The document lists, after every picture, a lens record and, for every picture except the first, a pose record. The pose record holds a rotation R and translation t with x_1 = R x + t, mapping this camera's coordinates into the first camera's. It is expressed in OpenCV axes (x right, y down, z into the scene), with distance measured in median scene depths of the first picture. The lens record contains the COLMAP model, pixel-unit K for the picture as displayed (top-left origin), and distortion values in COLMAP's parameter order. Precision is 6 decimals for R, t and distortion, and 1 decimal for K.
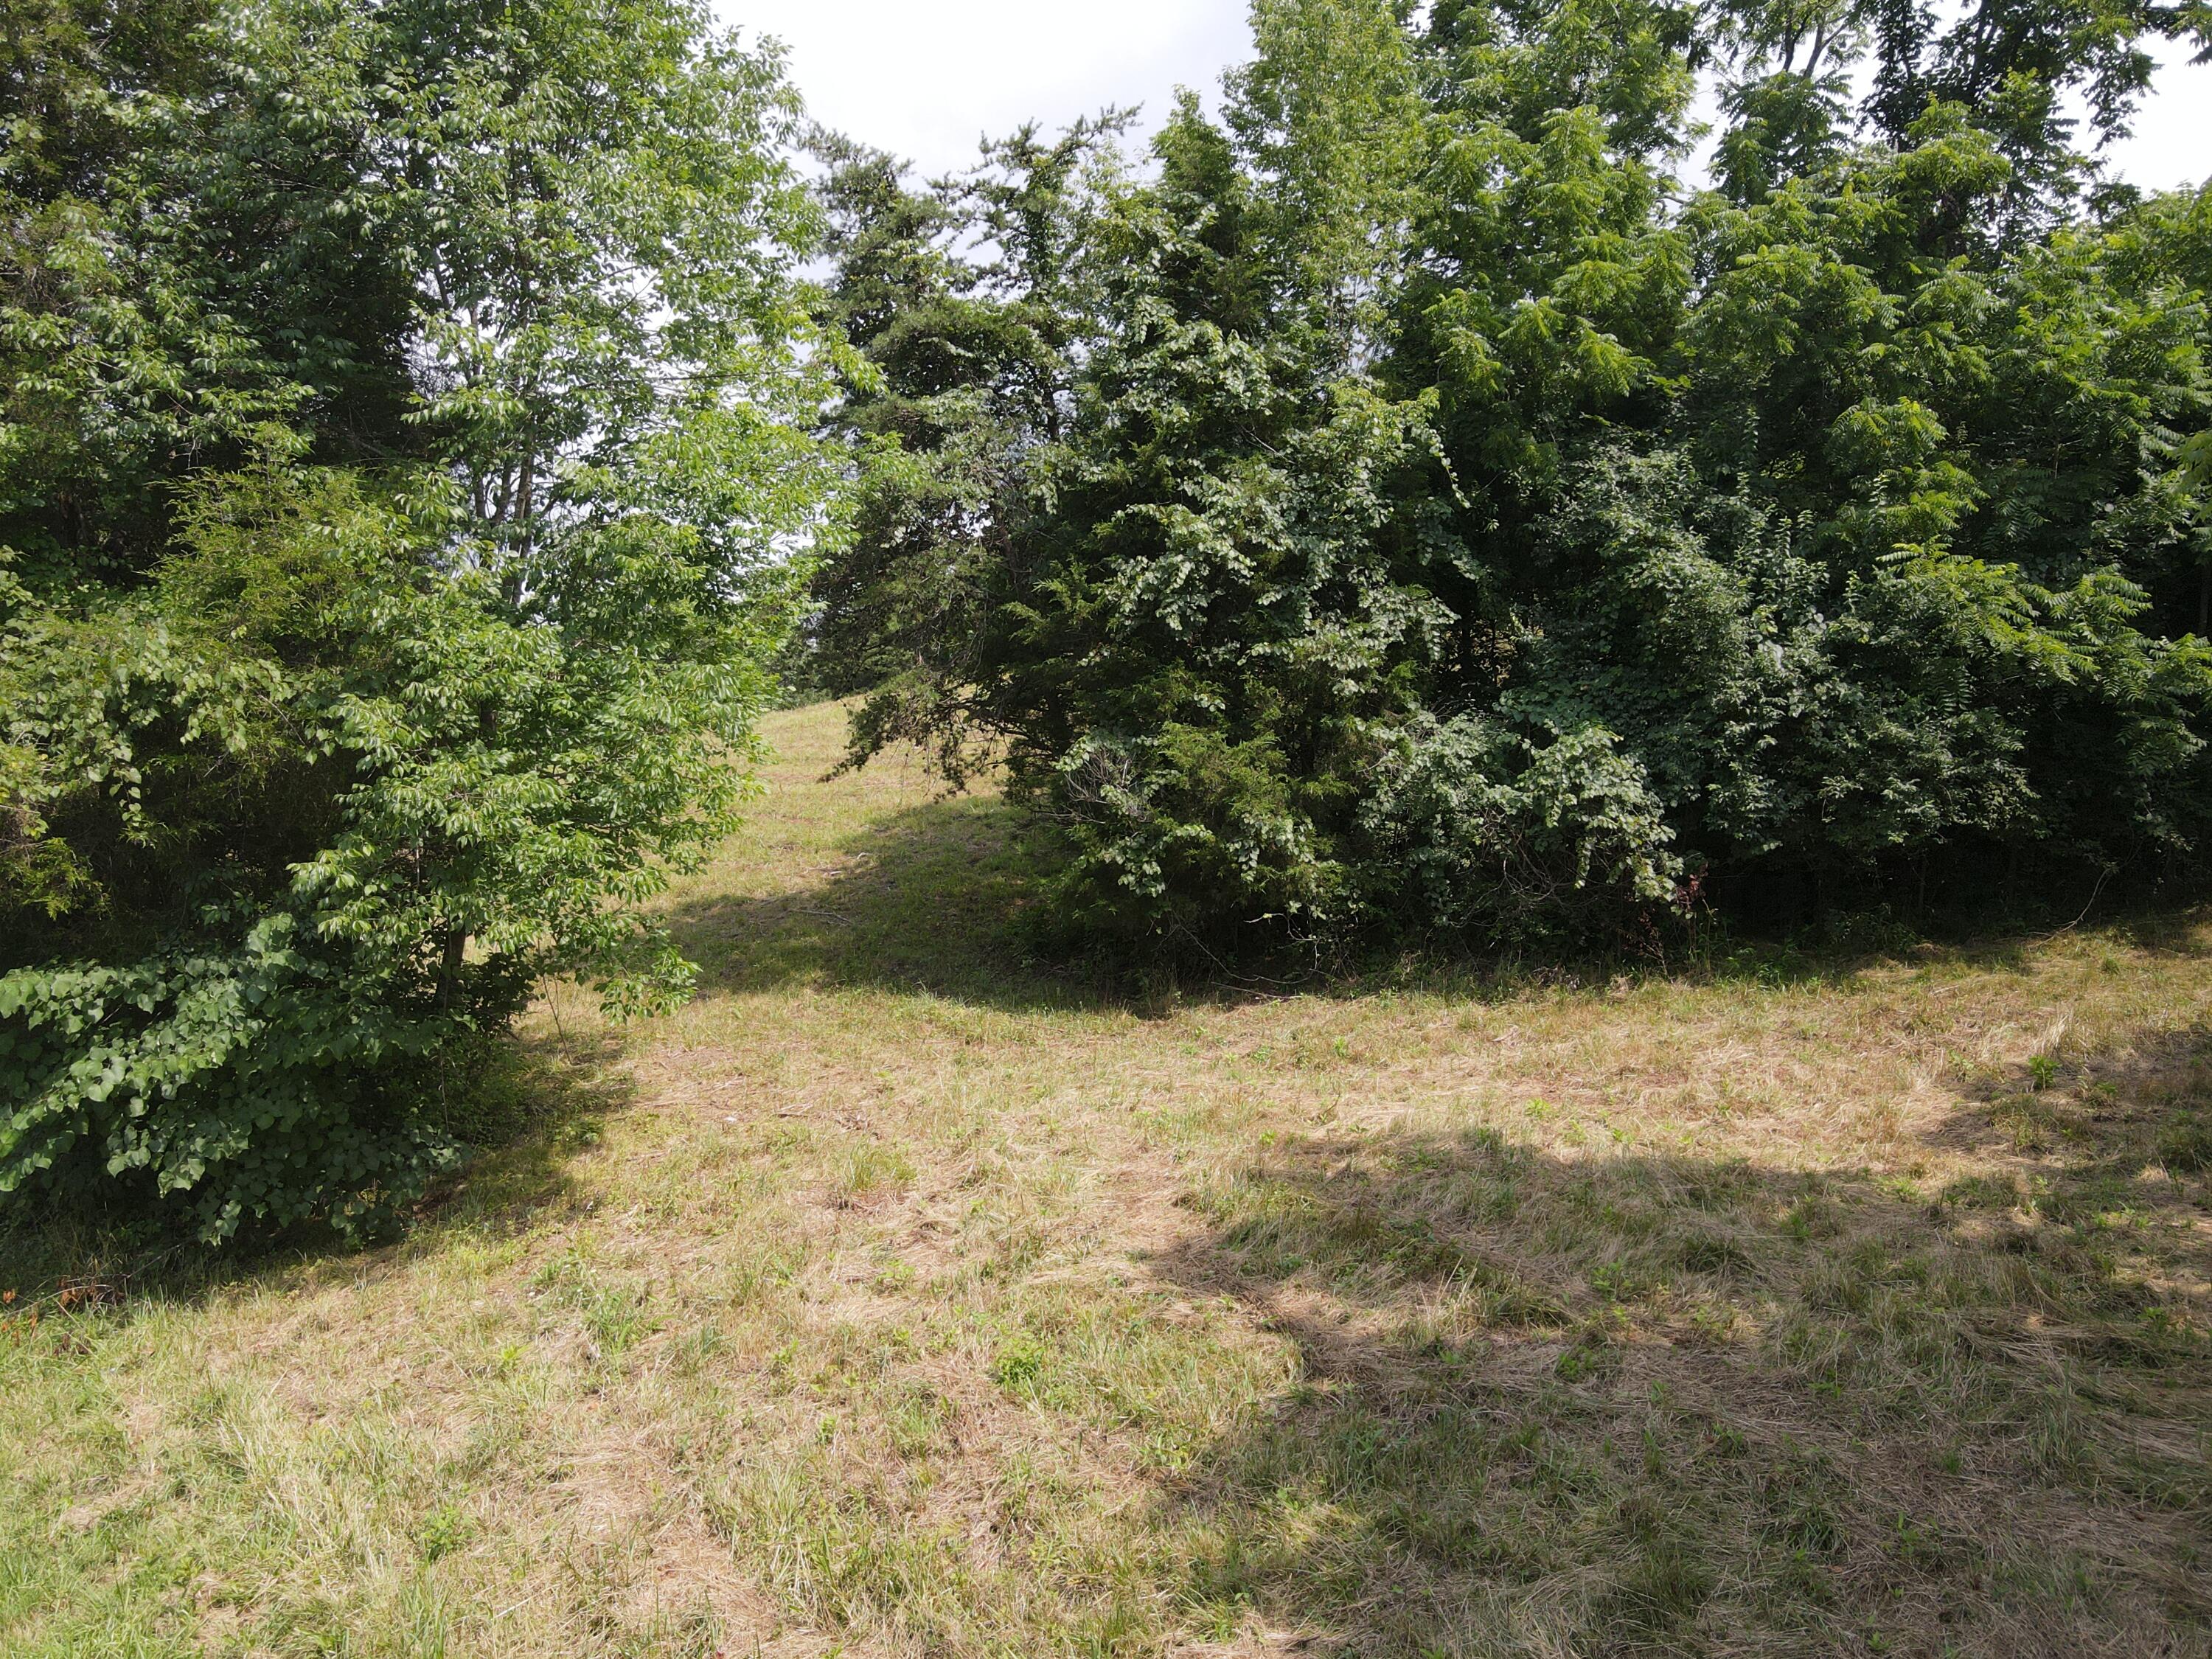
lens RADIAL K [[1609.6, 0, 1097.8], [0, 1609.6, 831.9], [0, 0, 1]] dist [-0.001935, 0.012046]
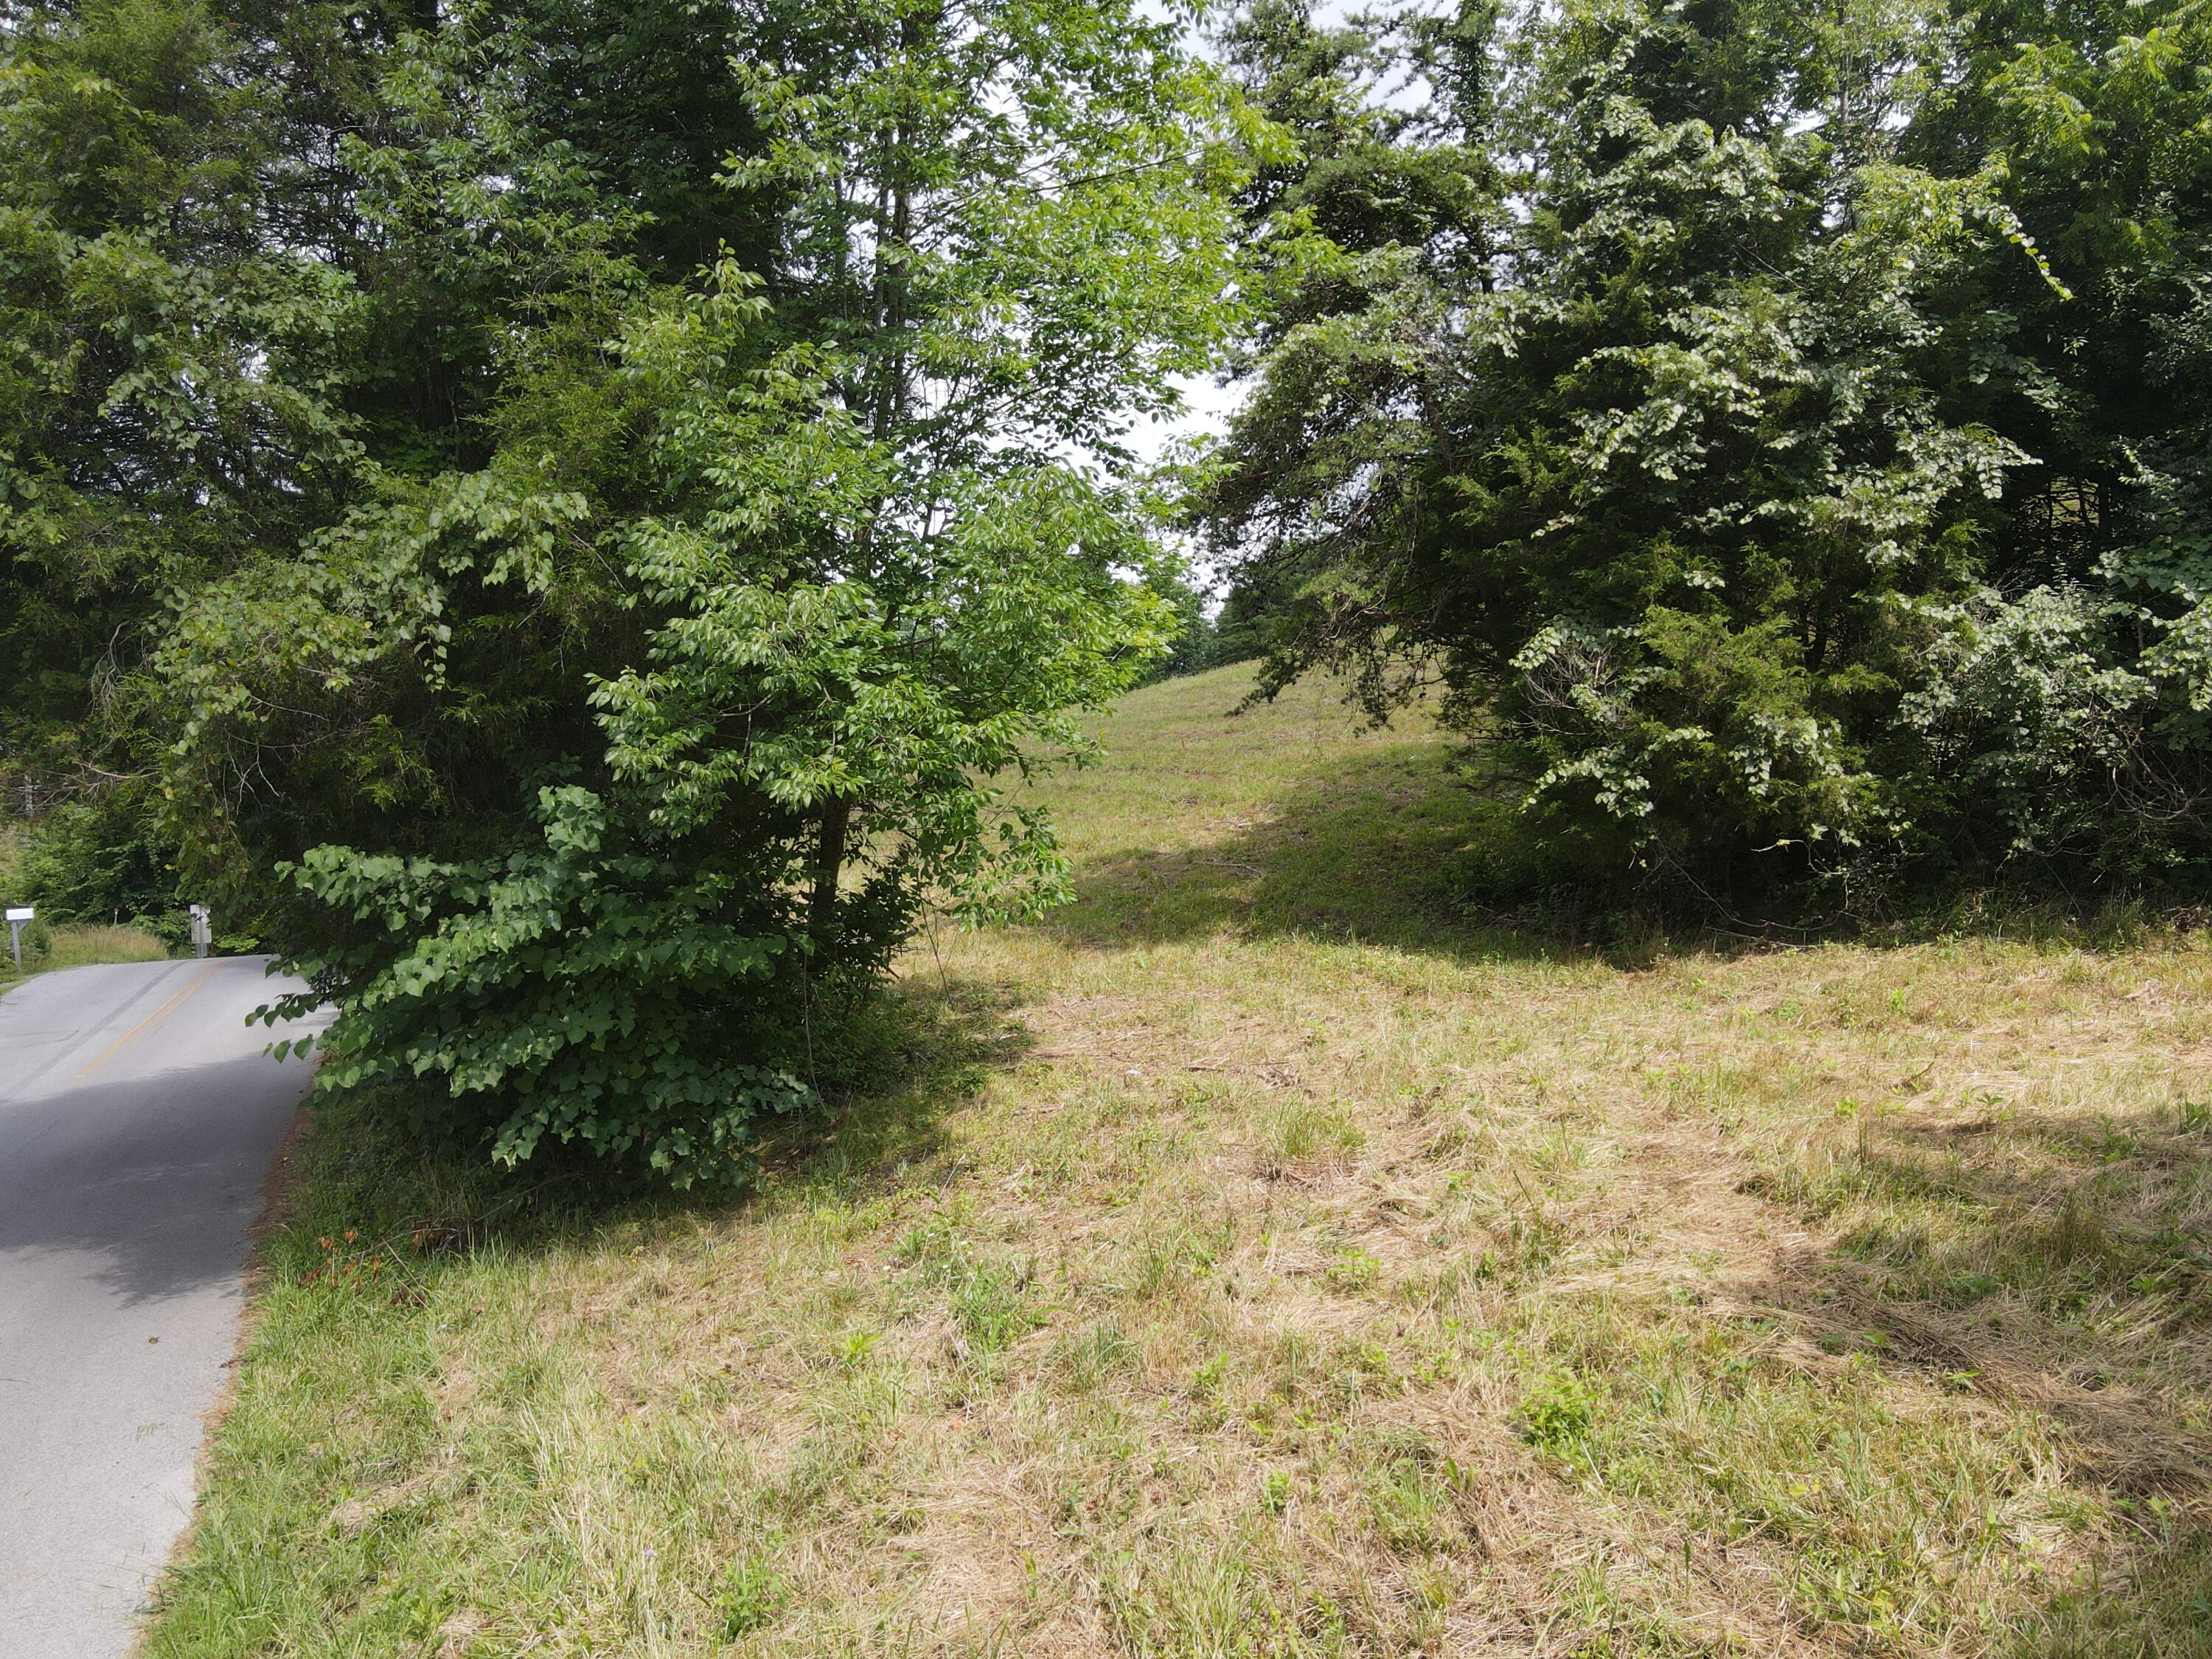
lens RADIAL K [[1609.6, 0, 1120.6], [0, 1609.6, 830.2], [0, 0, 1]] dist [-0.001935, 0.012046]
pose [[0.973077, -0.008698, -0.230315, -0.032868], [0.010446, 0.999925, 0.006369, 0.038881], [0.230242, -0.008604, 0.973095, 0.146993]]
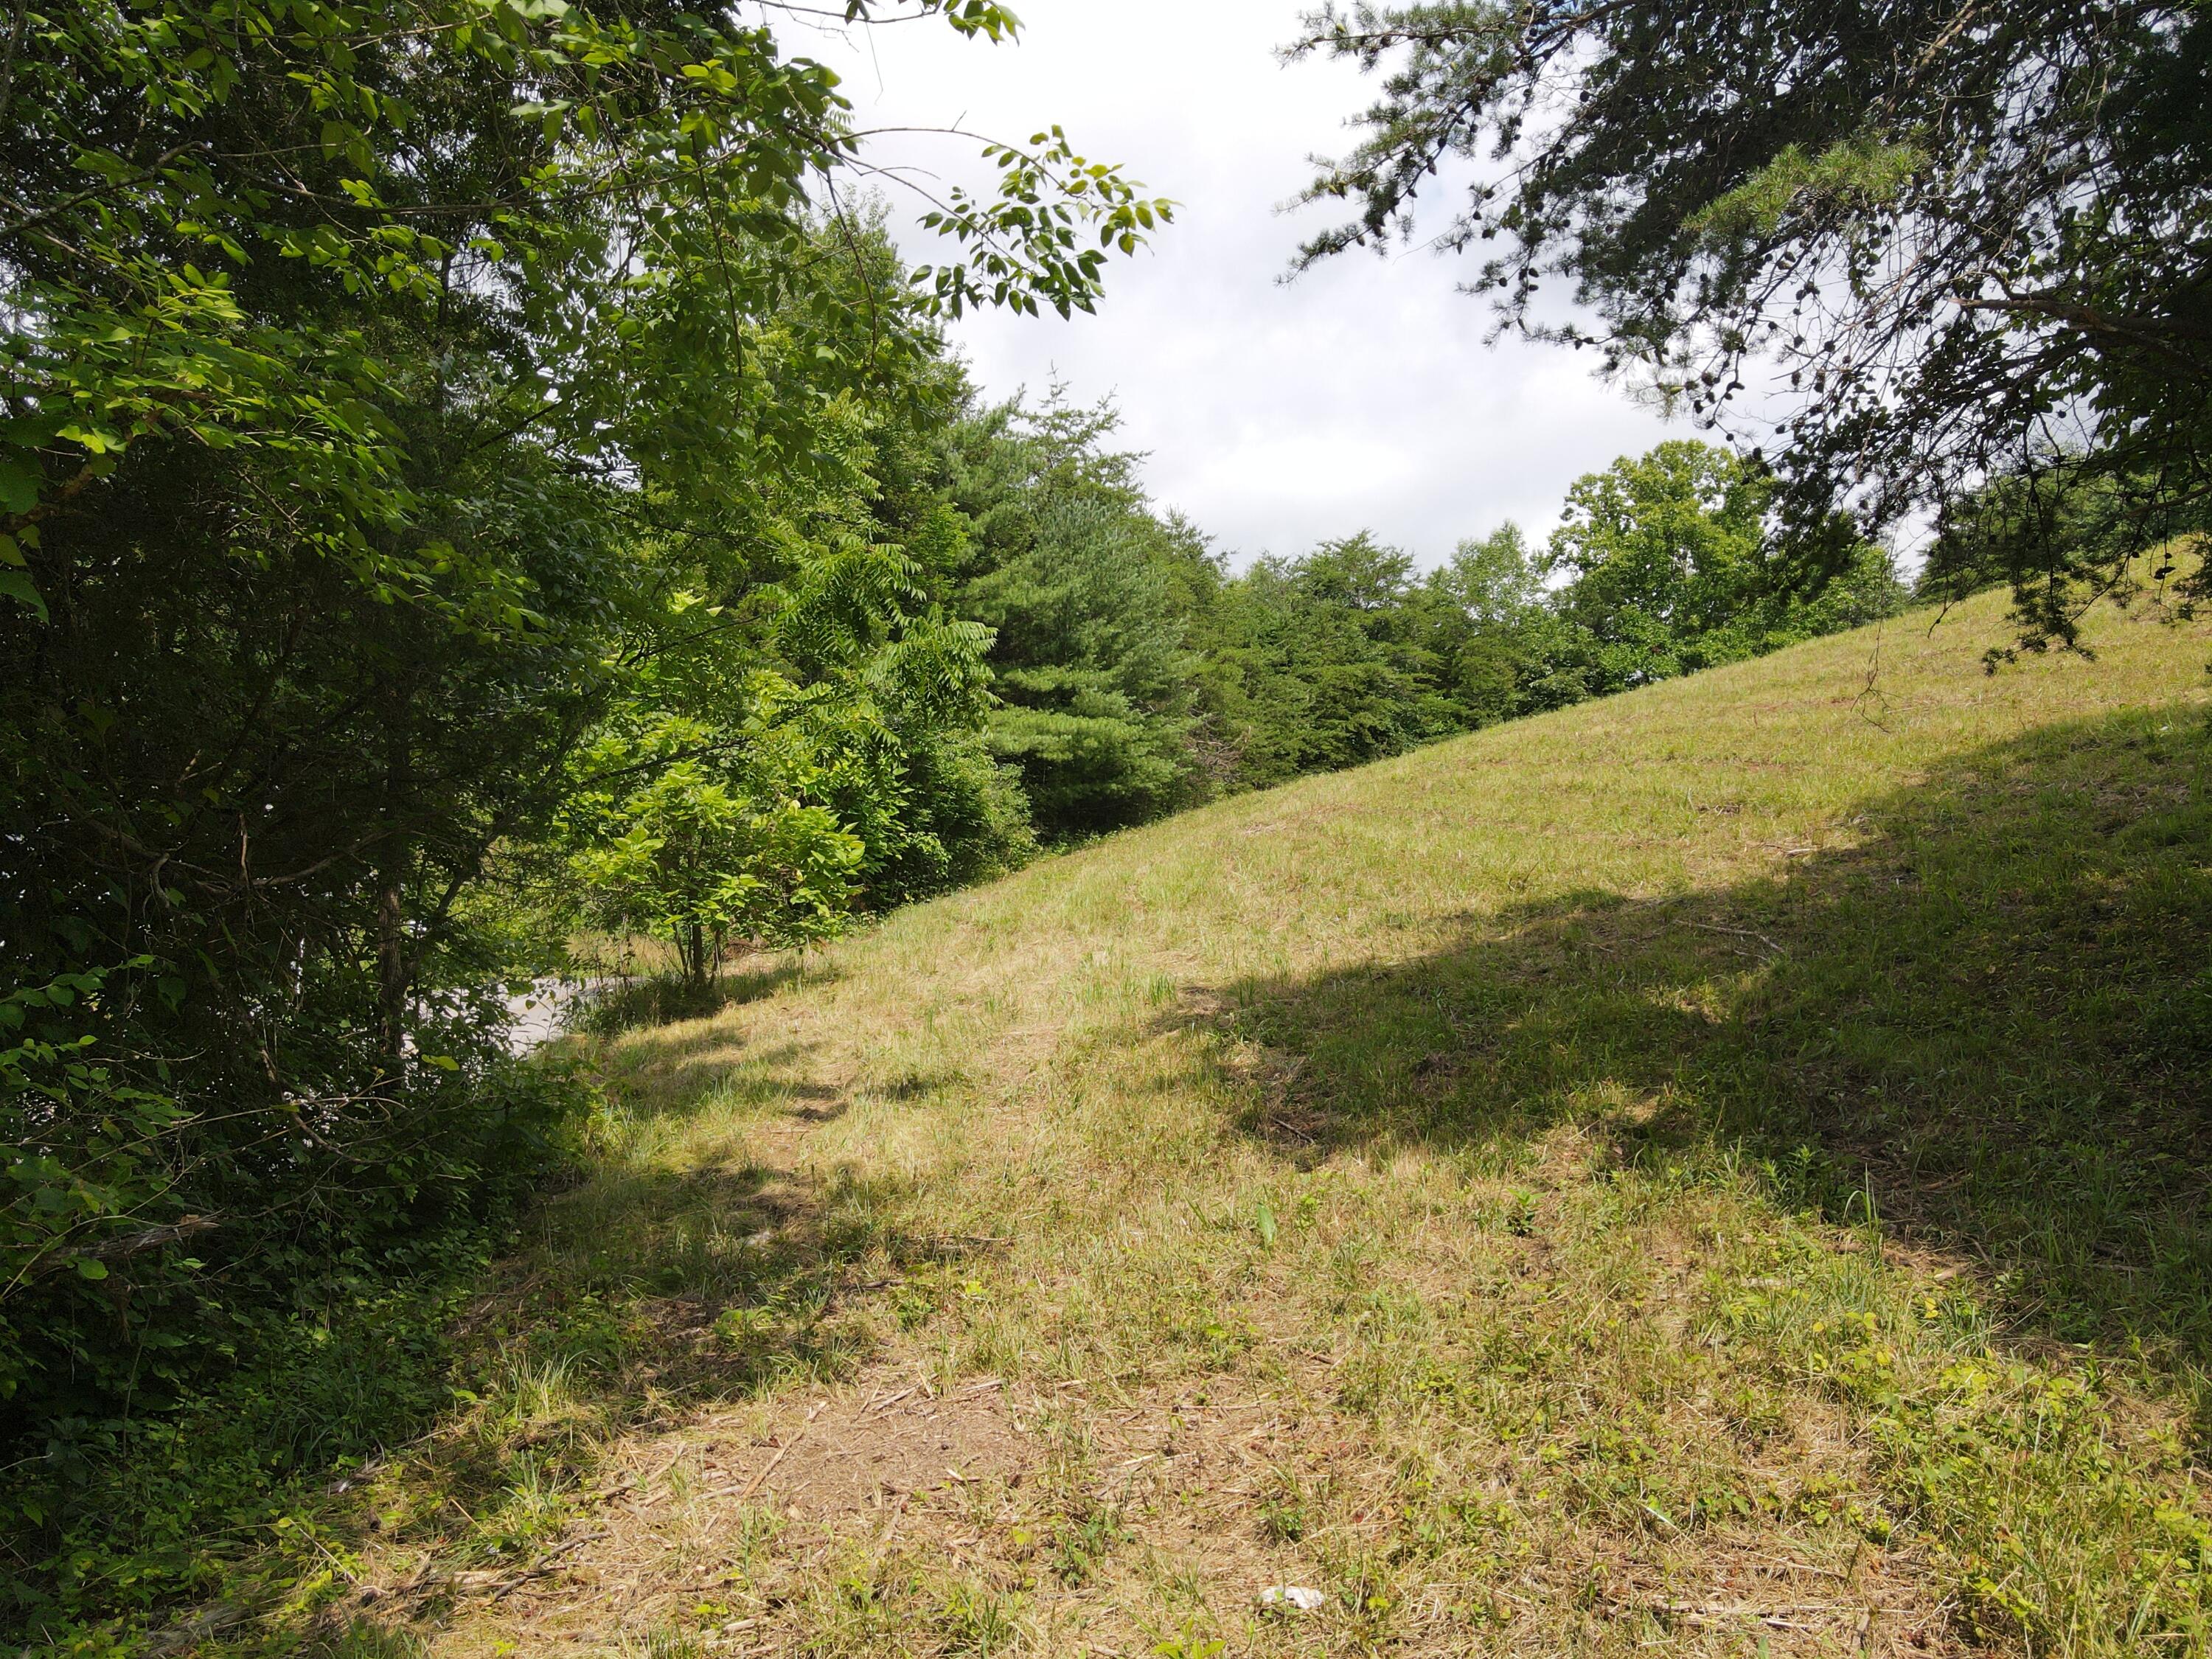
lens RADIAL K [[1609.6, 0, 1101.5], [0, 1609.6, 831.1], [0, 0, 1]] dist [-0.001935, 0.012046]
pose [[0.793460, -0.001685, -0.608620, -0.044617], [0.003580, 0.999992, 0.001899, 0.030382], [0.608612, -0.003685, 0.793460, 0.795423]]
